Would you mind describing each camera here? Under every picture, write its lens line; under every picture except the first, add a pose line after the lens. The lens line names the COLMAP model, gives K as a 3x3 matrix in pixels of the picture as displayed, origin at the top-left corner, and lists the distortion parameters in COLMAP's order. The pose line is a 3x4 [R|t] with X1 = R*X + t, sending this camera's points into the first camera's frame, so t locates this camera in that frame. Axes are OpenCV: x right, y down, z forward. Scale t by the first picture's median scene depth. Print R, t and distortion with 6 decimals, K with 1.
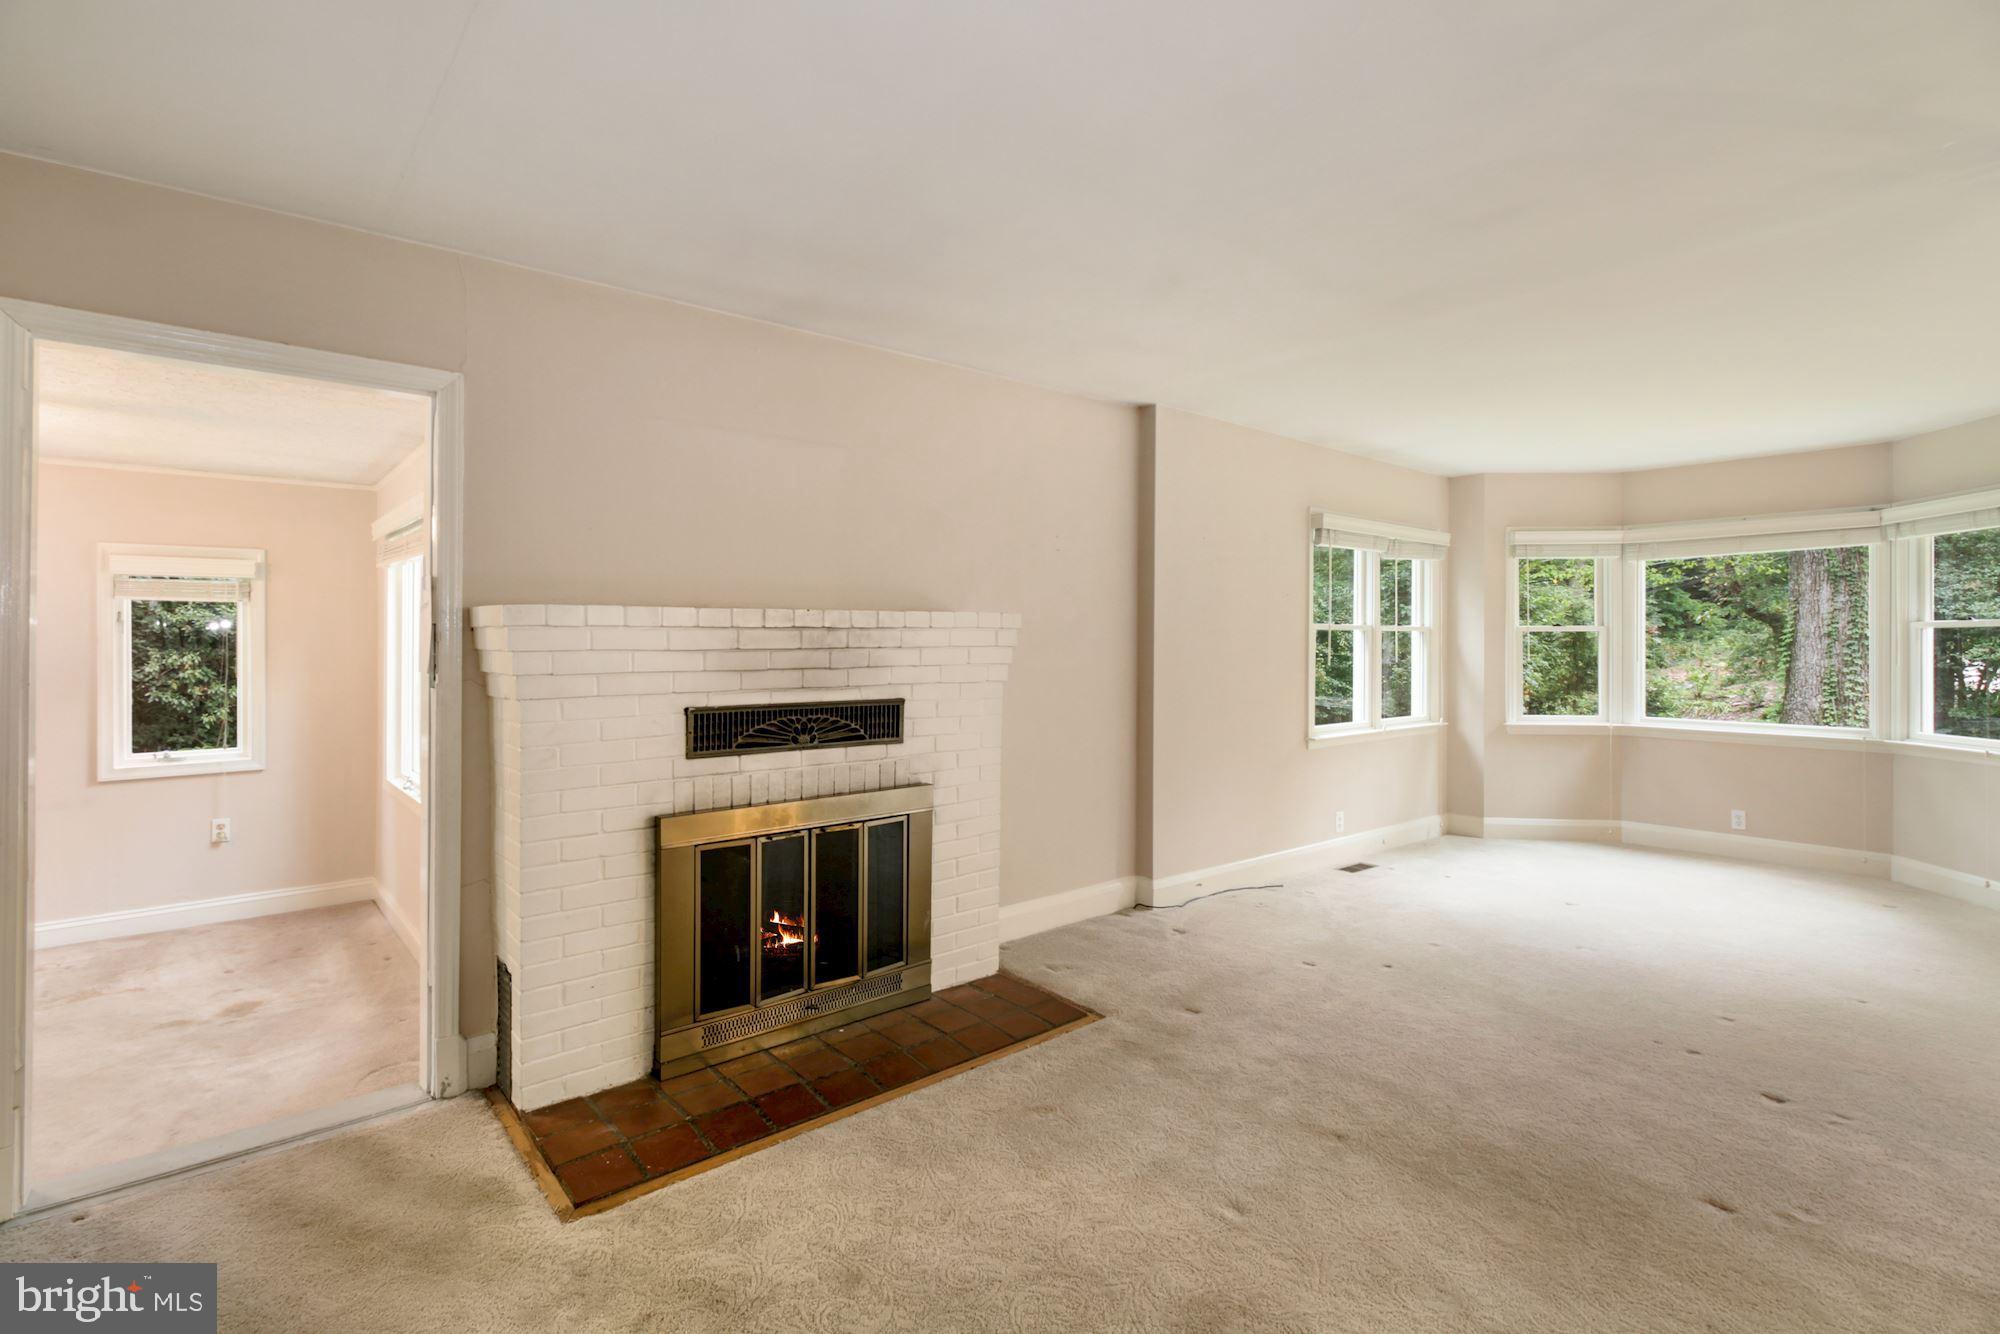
lens RADIAL K [[939.4, 0, 987.0], [0, 939.4, 646.8], [0, 0, 1]] dist [0.000091, -0.005113]
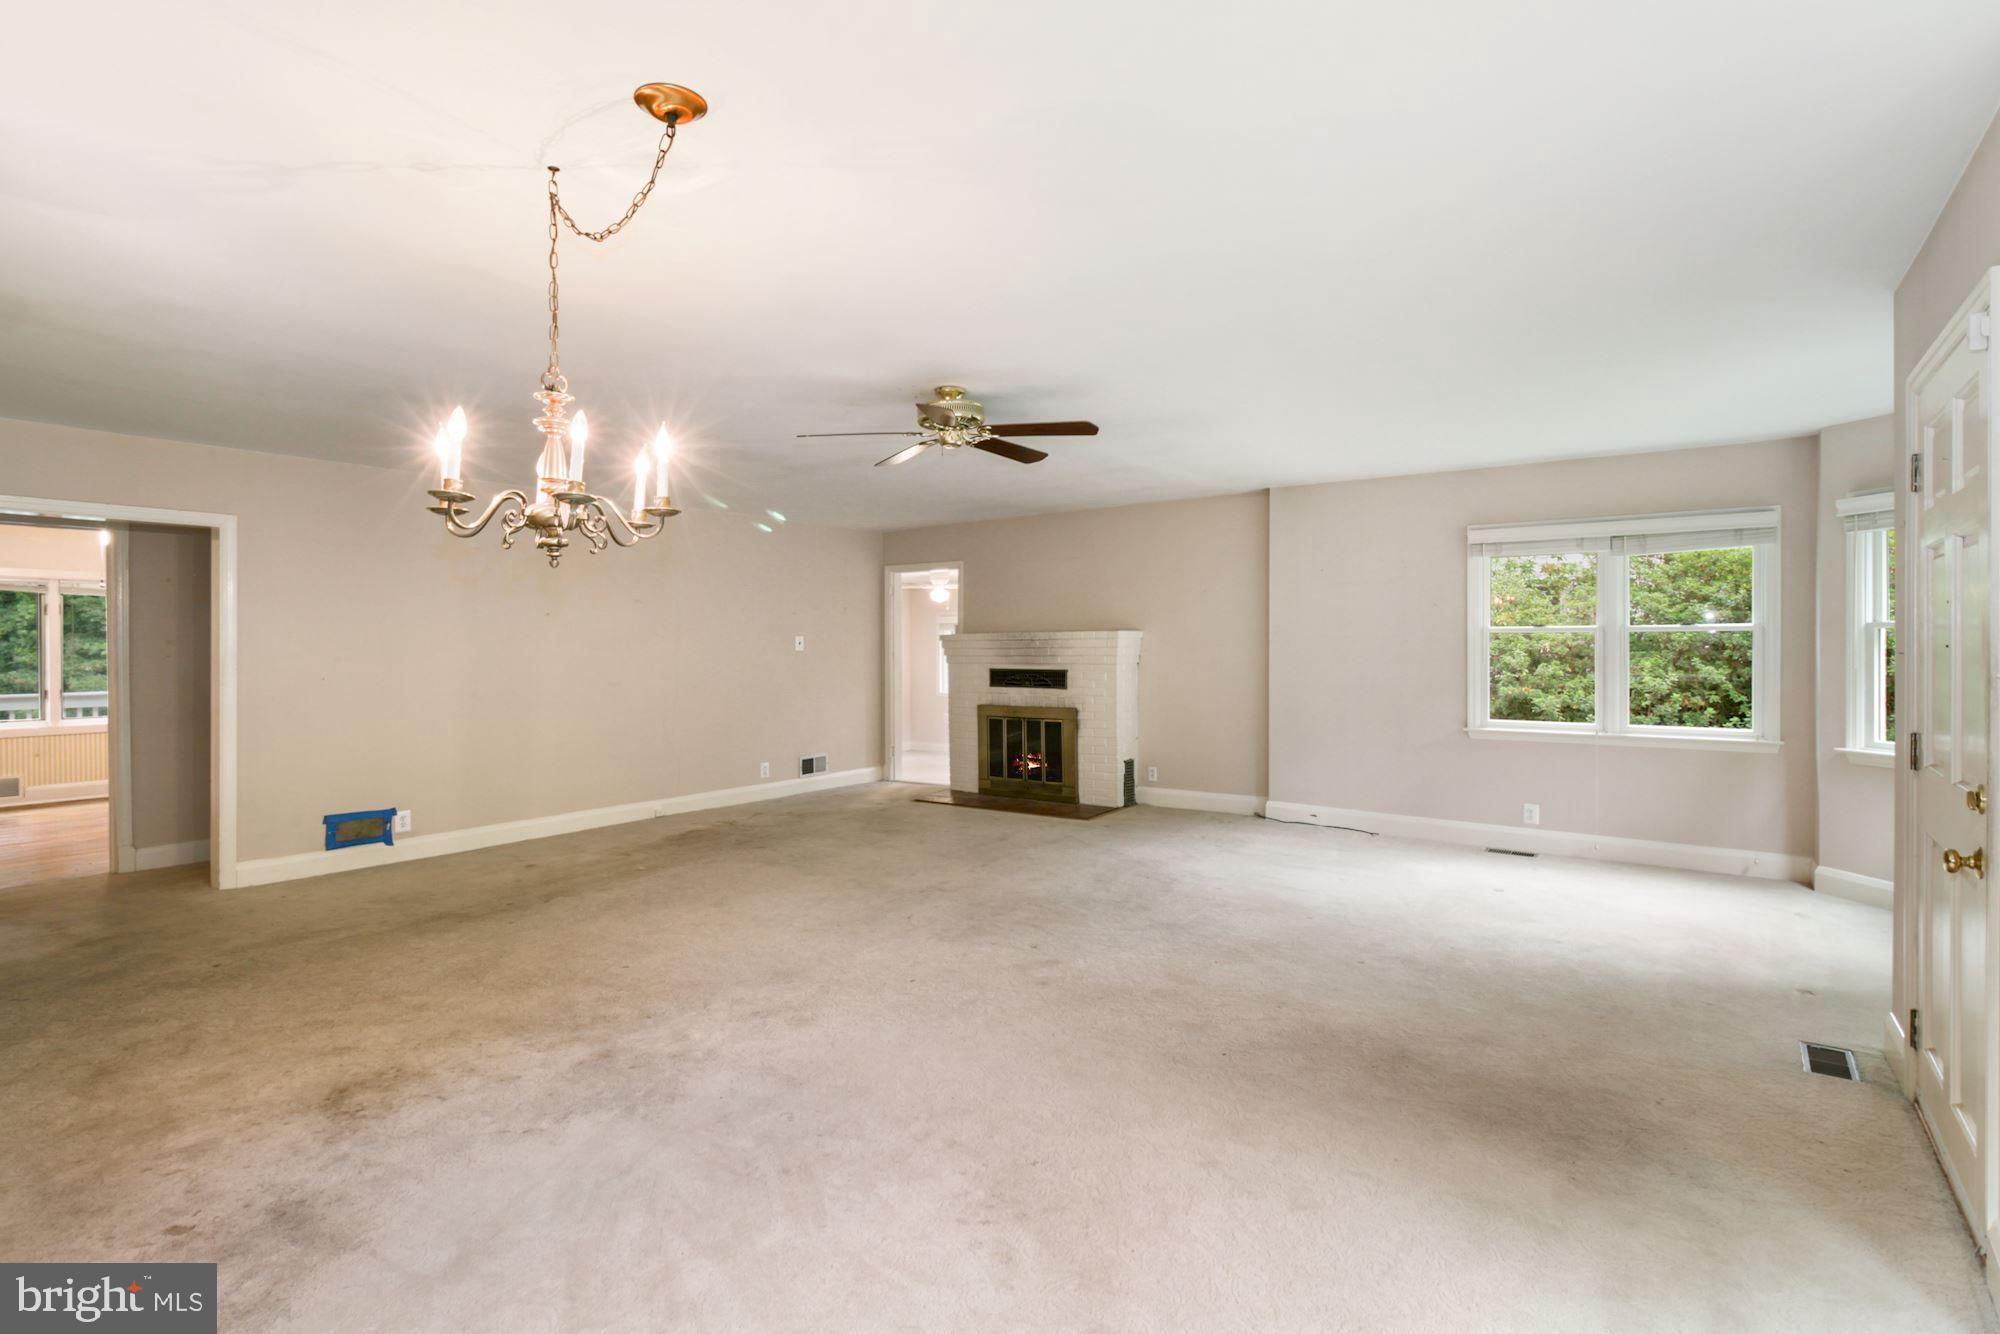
lens RADIAL K [[1017.7, 0, 1007.7], [0, 1017.7, 649.9], [0, 0, 1]] dist [0.011539, -0.003578]
pose [[0.228096, 0.006504, -0.973617, 2.156029], [0.000274, 0.999977, 0.006744, -0.010276], [0.973639, -0.001805, 0.228089, 0.273177]]
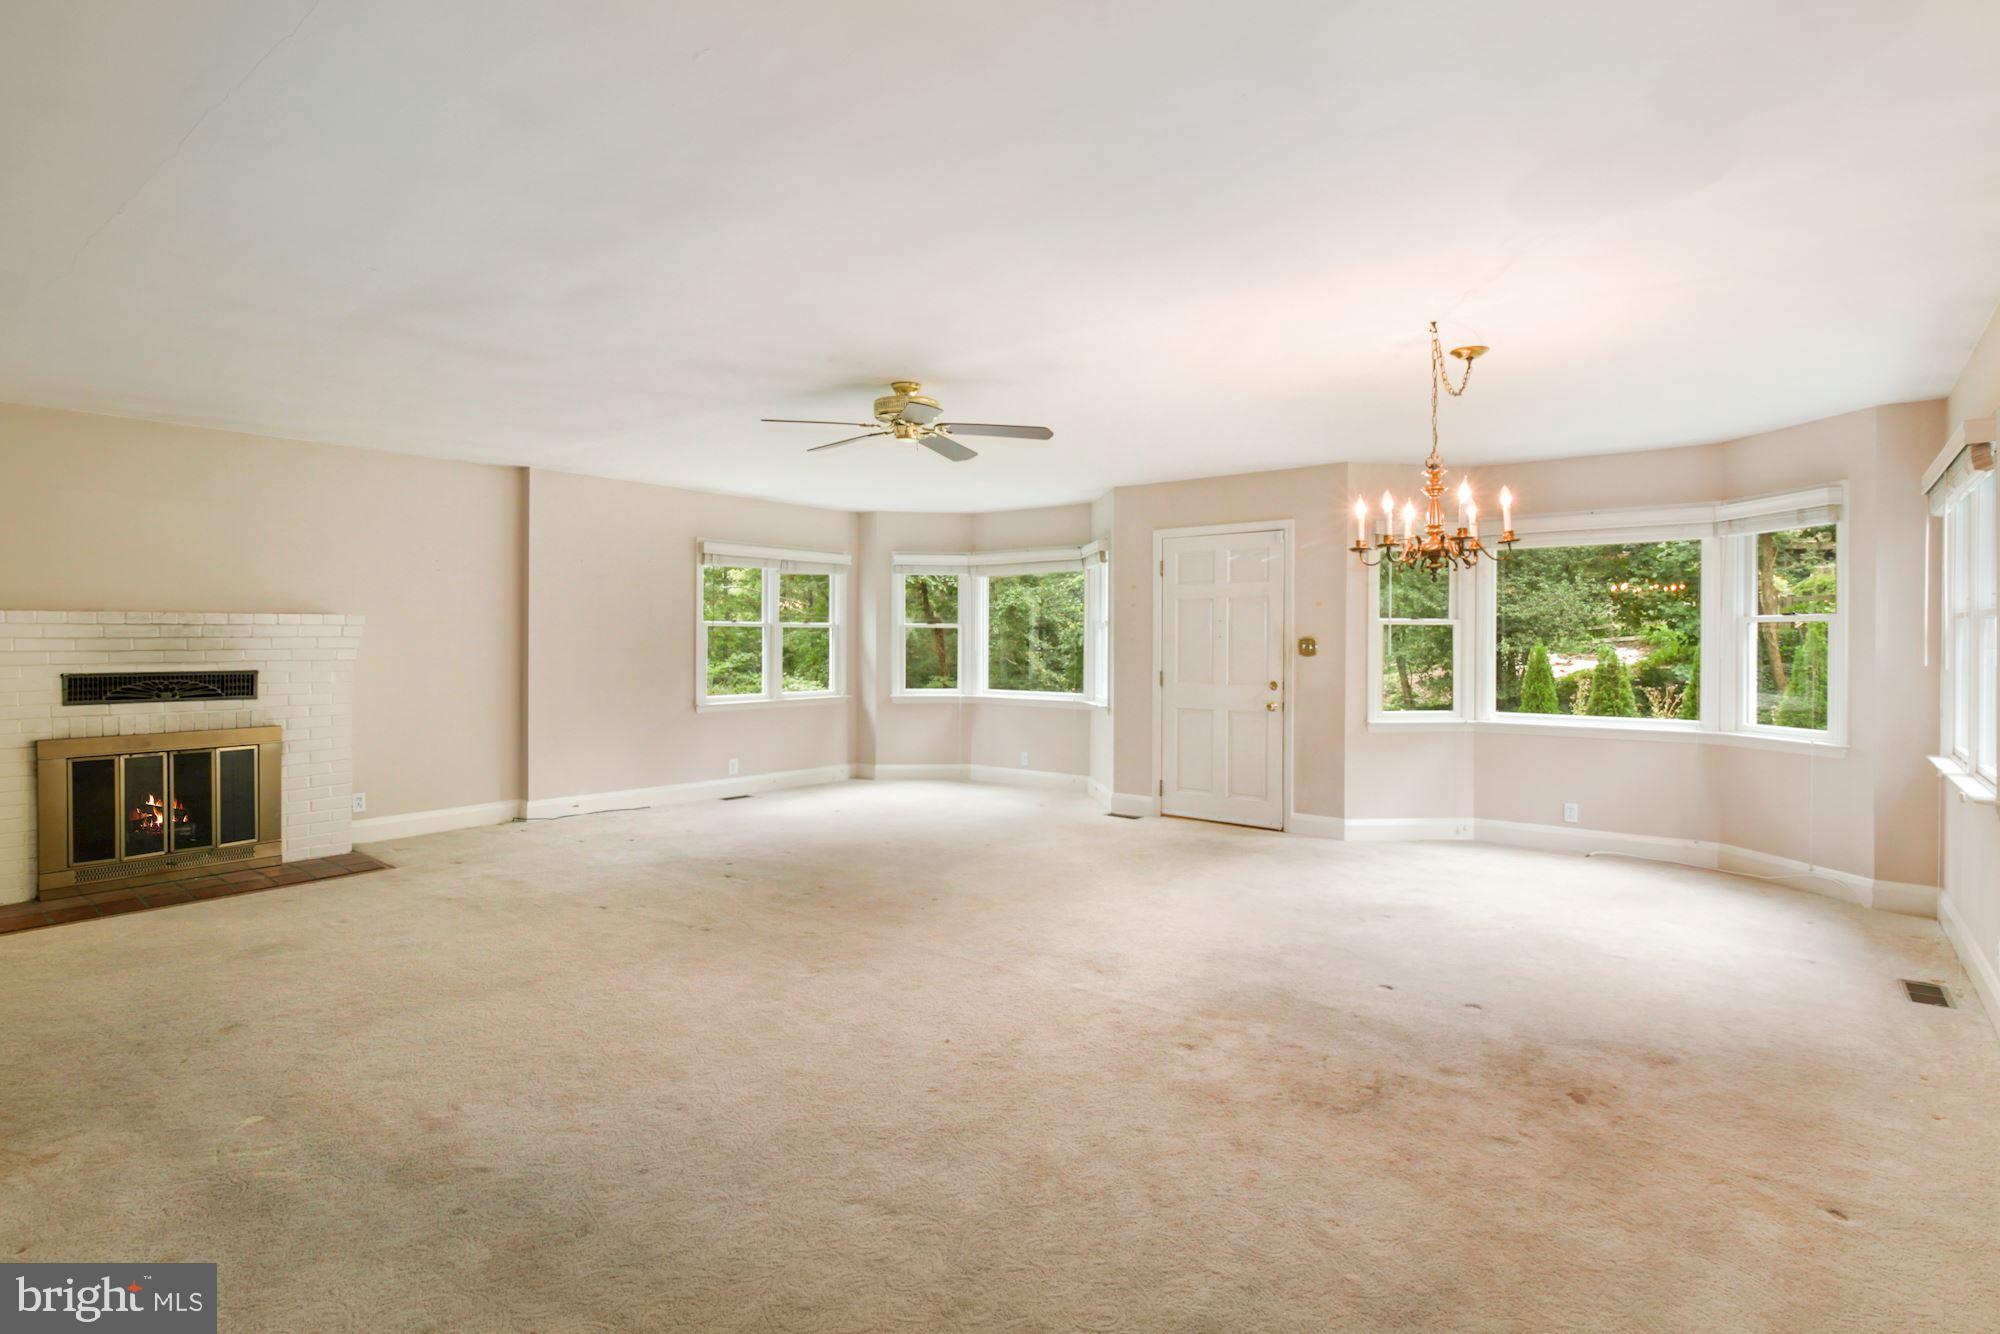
lens RADIAL K [[1017.7, 0, 994.7], [0, 1017.7, 650.9], [0, 0, 1]] dist [0.011539, -0.003578]
pose [[0.978497, -0.001332, 0.206257, 0.700911], [-0.000495, 0.999961, 0.008805, 0.007222], [-0.206261, -0.008718, 0.978458, -0.835439]]
